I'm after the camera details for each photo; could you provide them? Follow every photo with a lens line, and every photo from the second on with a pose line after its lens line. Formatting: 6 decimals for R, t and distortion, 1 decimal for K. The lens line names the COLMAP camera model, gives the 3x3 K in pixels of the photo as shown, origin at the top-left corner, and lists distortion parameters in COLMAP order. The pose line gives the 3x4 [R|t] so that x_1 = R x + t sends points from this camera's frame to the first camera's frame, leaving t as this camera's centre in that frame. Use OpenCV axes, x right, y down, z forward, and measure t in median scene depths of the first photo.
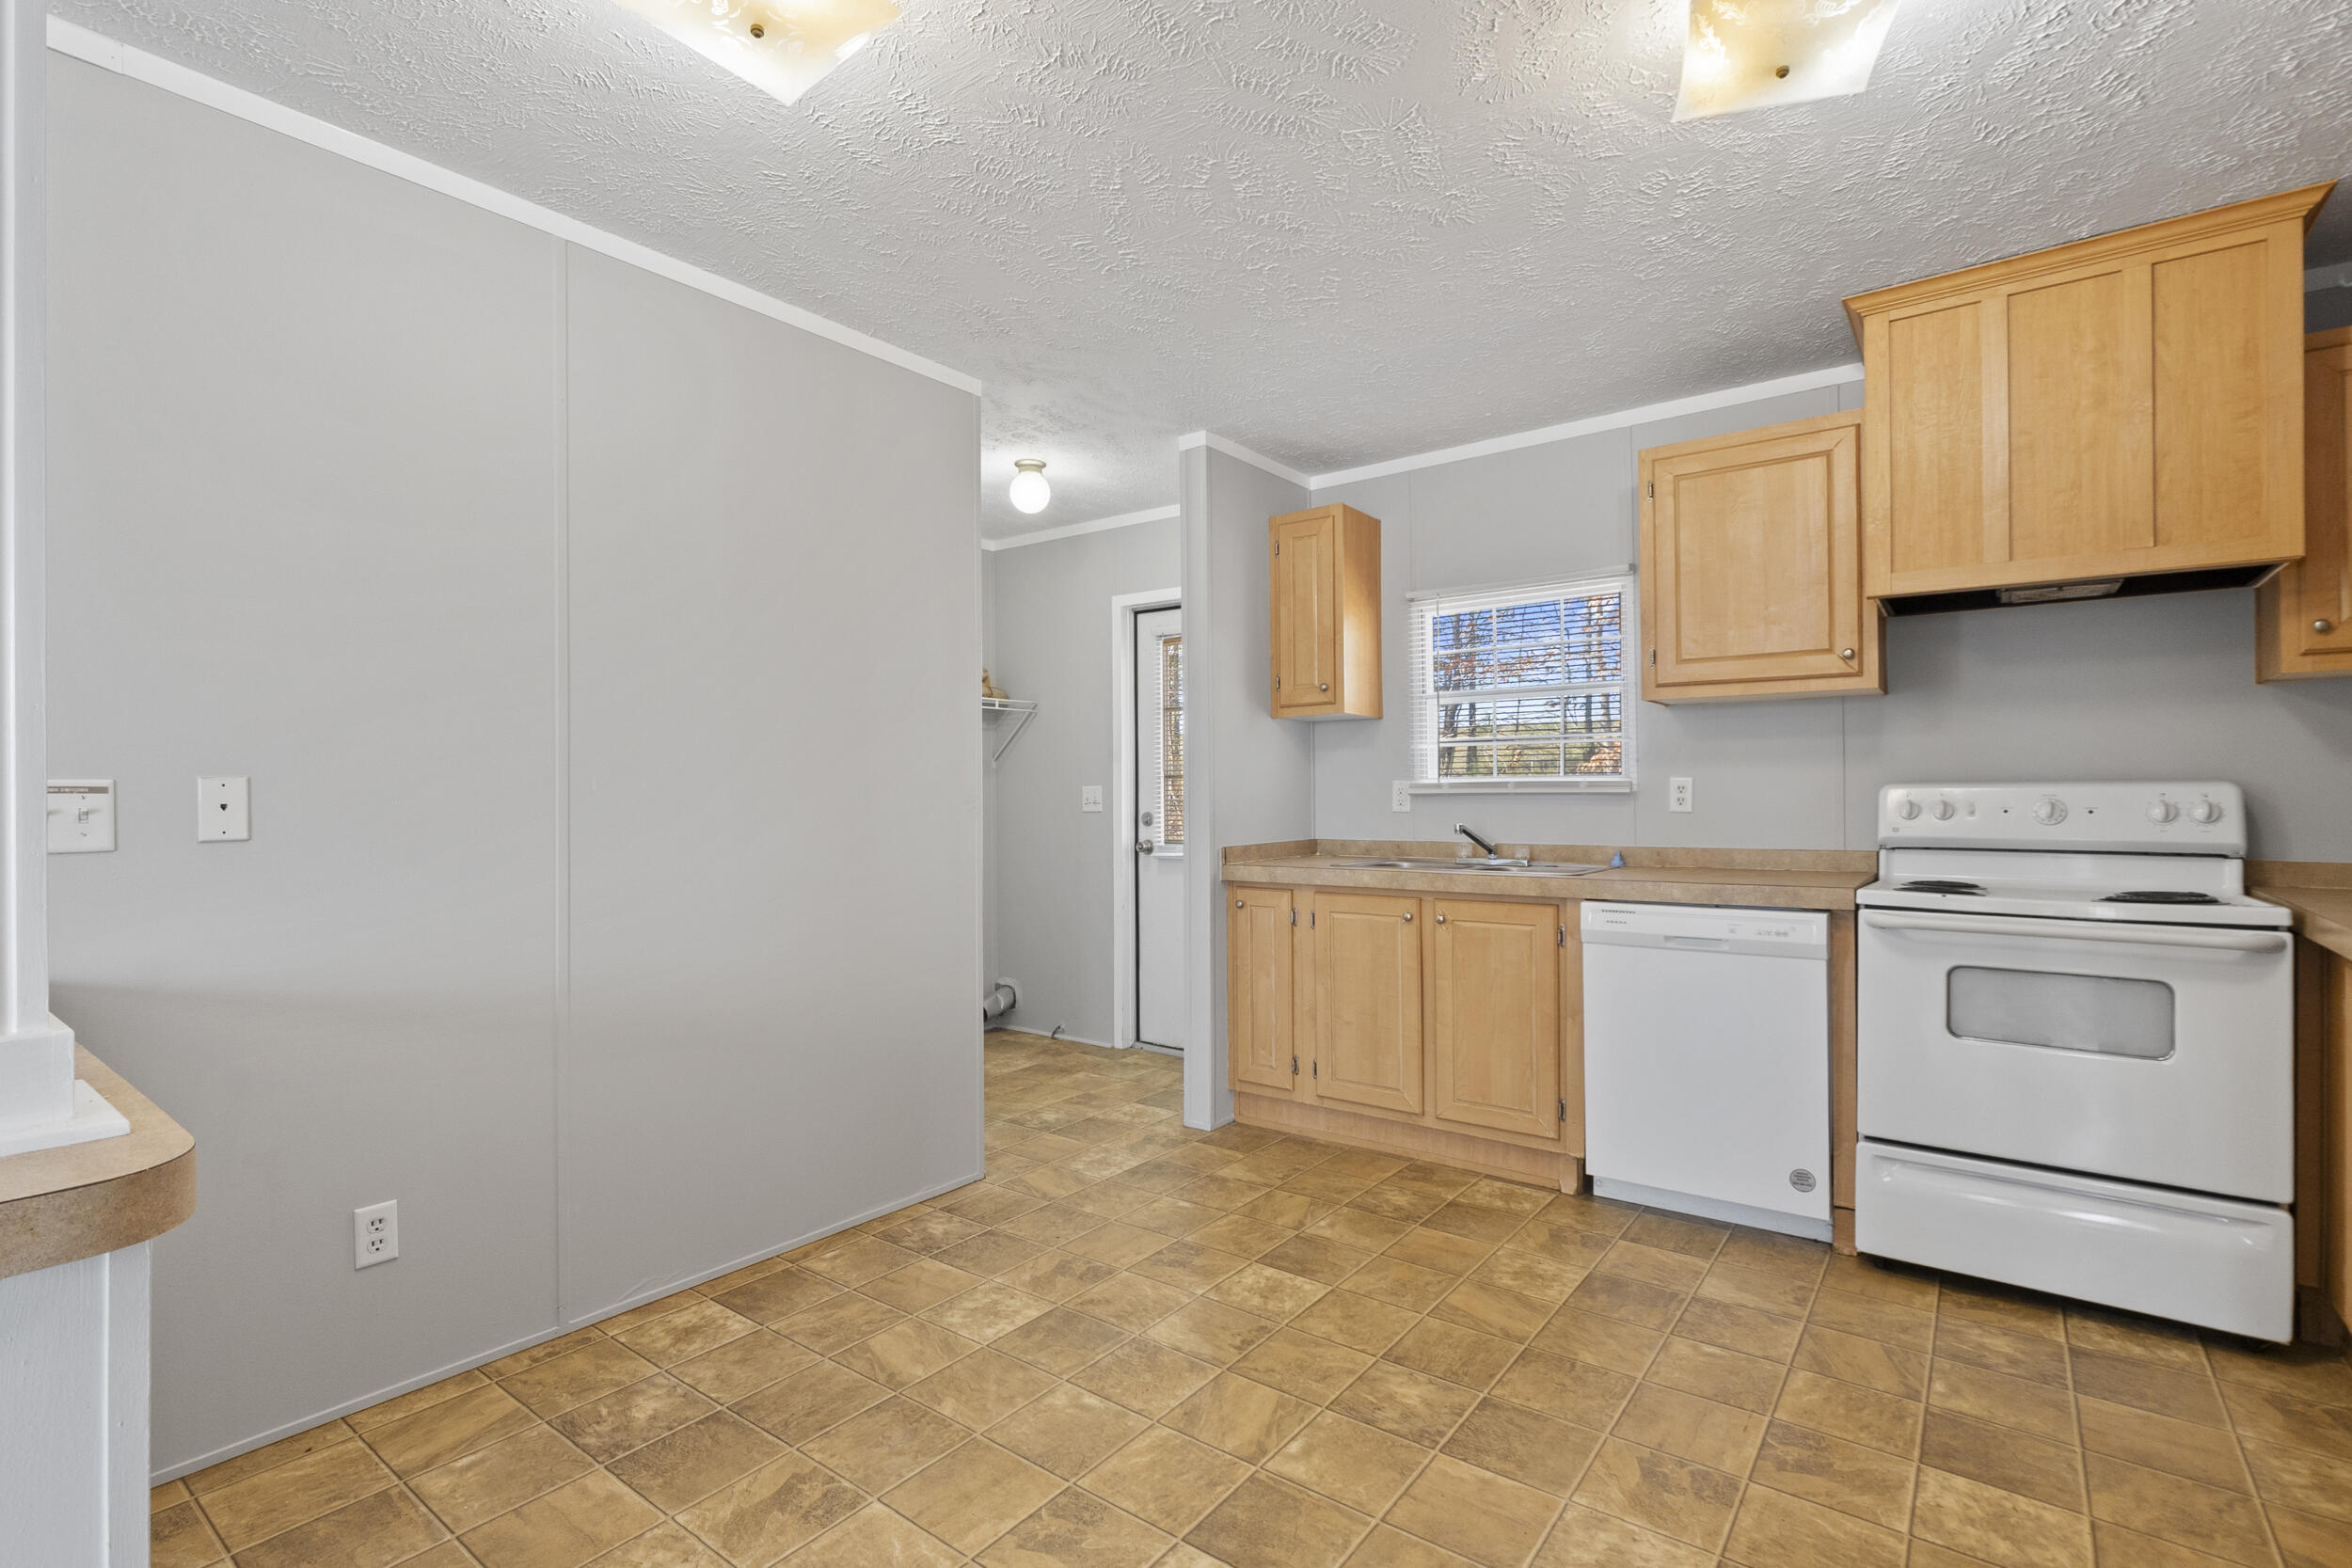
lens RADIAL K [[1092.7, 0, 1176.0], [0, 1092.7, 784.0], [0, 0, 1]] dist [-0.000334, -0.000008]
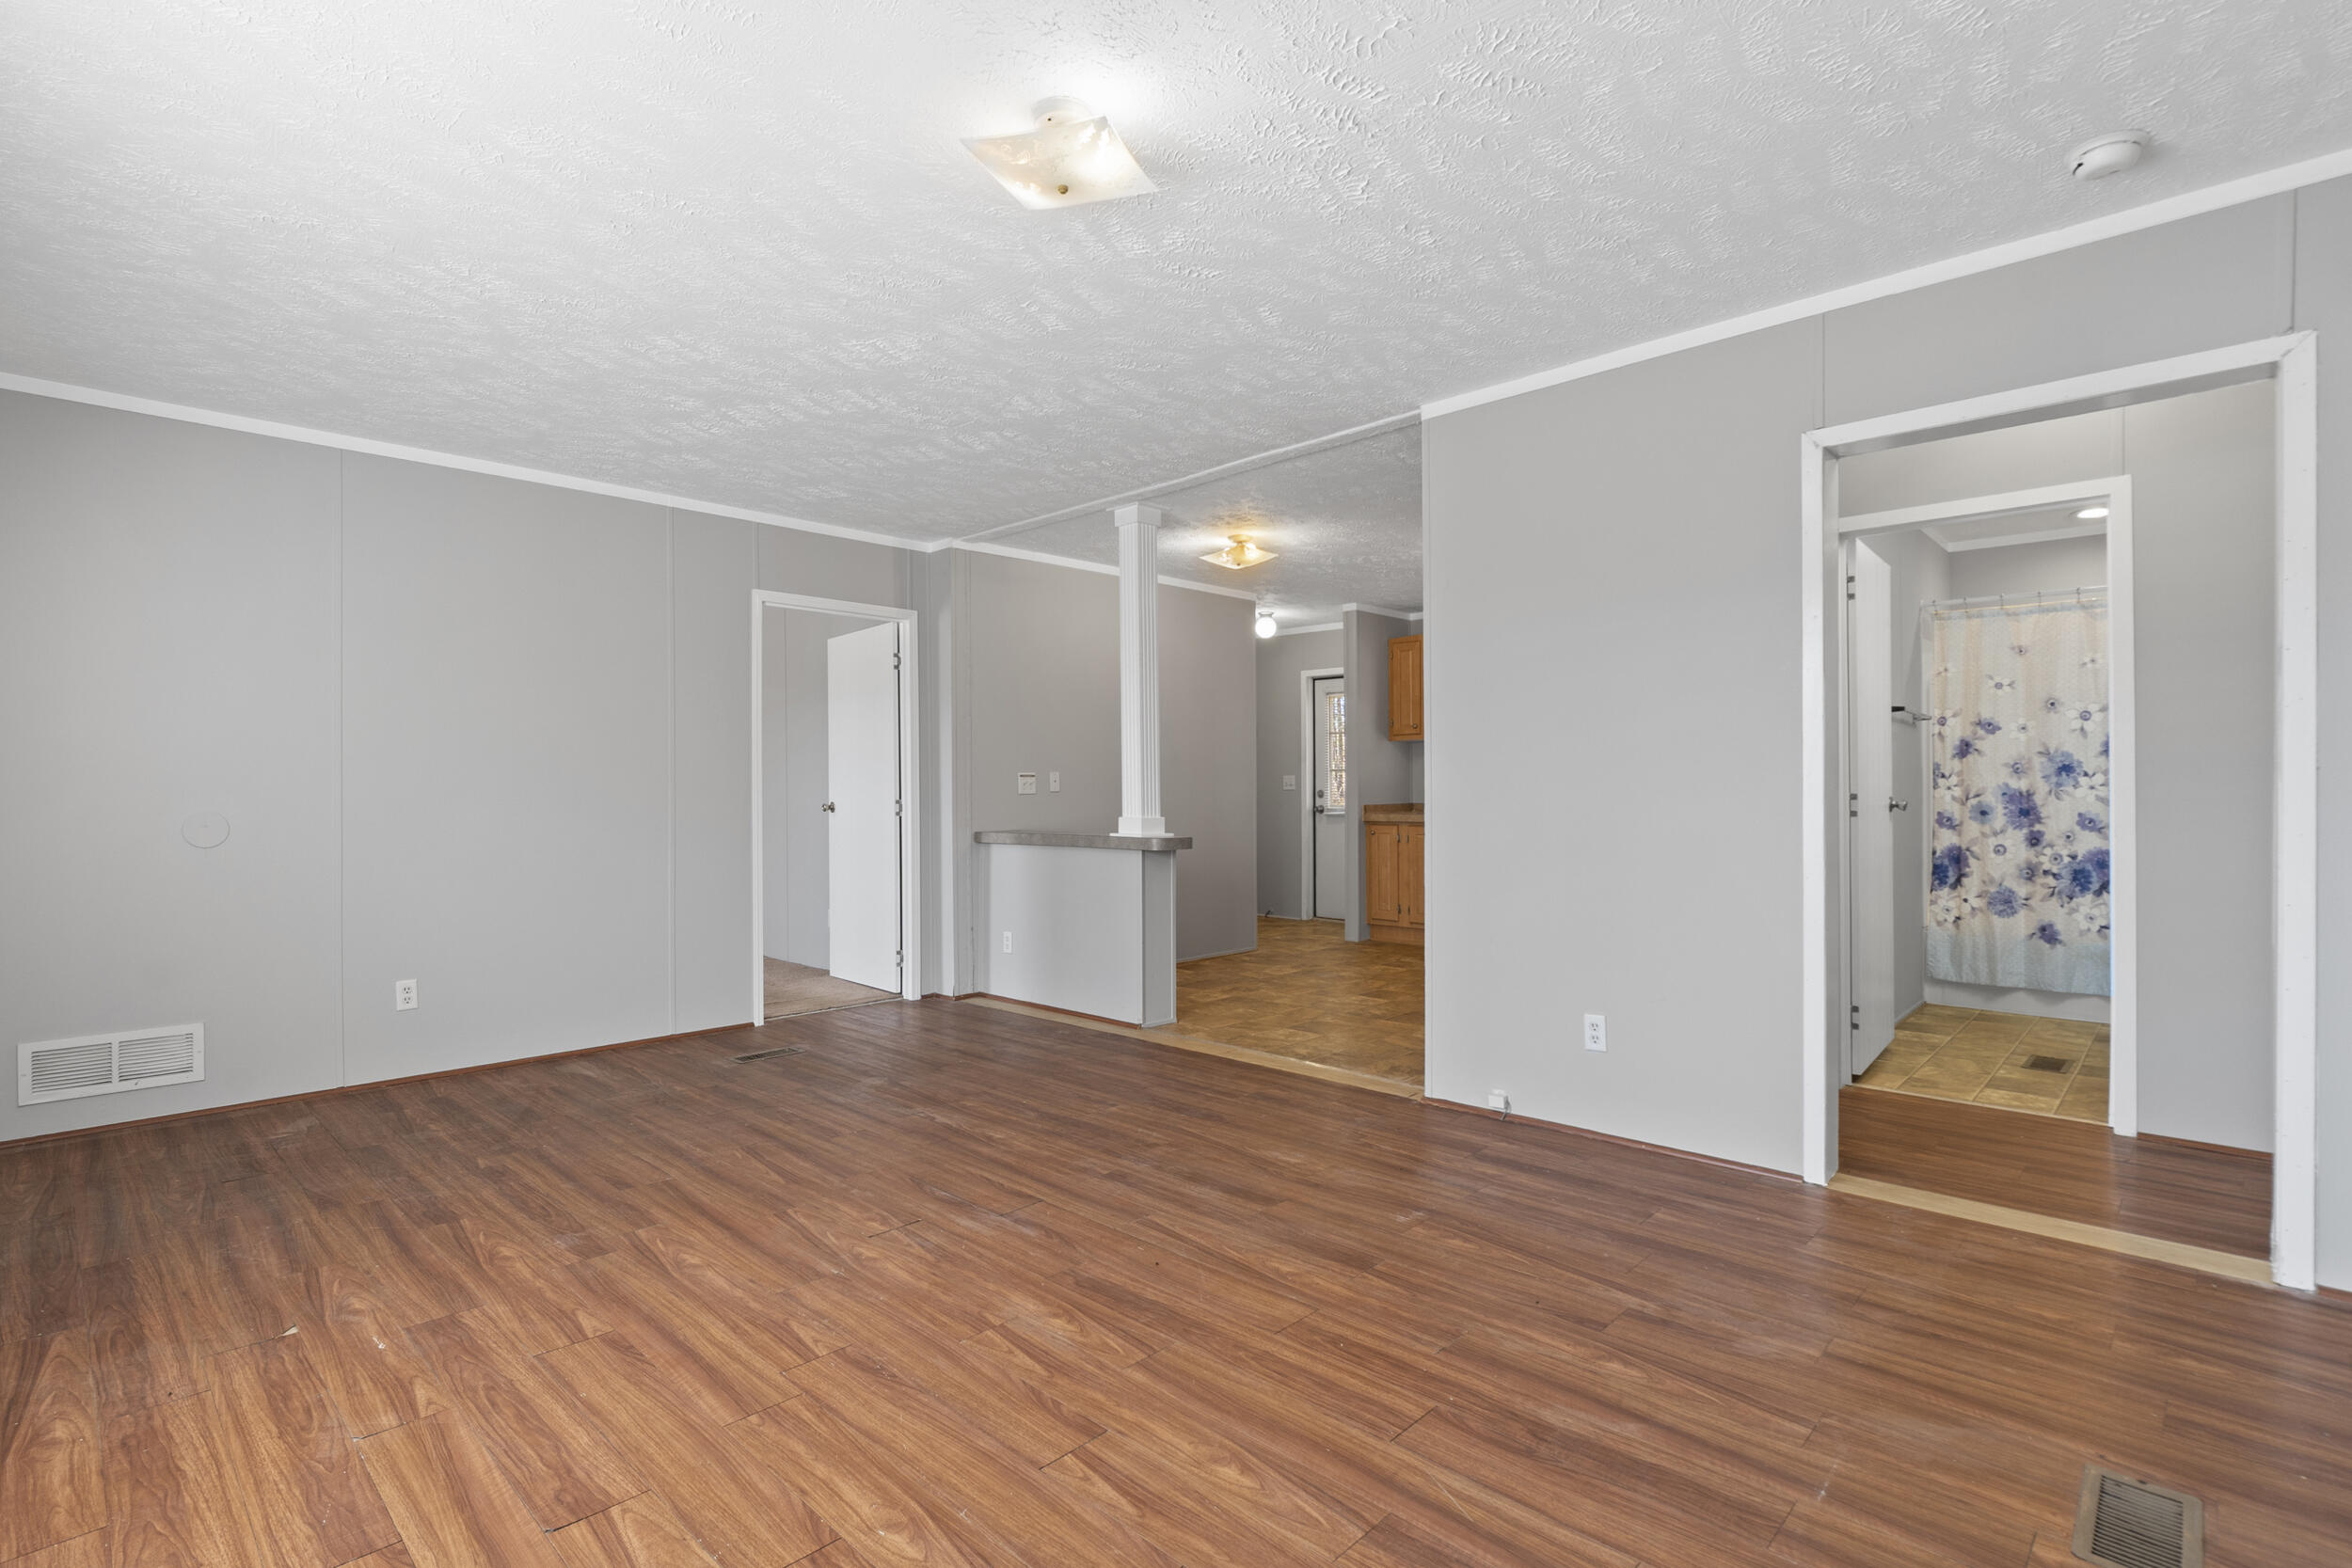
lens RADIAL K [[1119.8, 0, 1176.0], [0, 1119.8, 784.0], [0, 0, 1]] dist [0.000357, 0.000160]
pose [[0.993481, 0.001229, -0.113989, -0.067590], [-0.000331, 0.999969, 0.007902, 0.001440], [0.113995, -0.007812, 0.993451, -1.110430]]
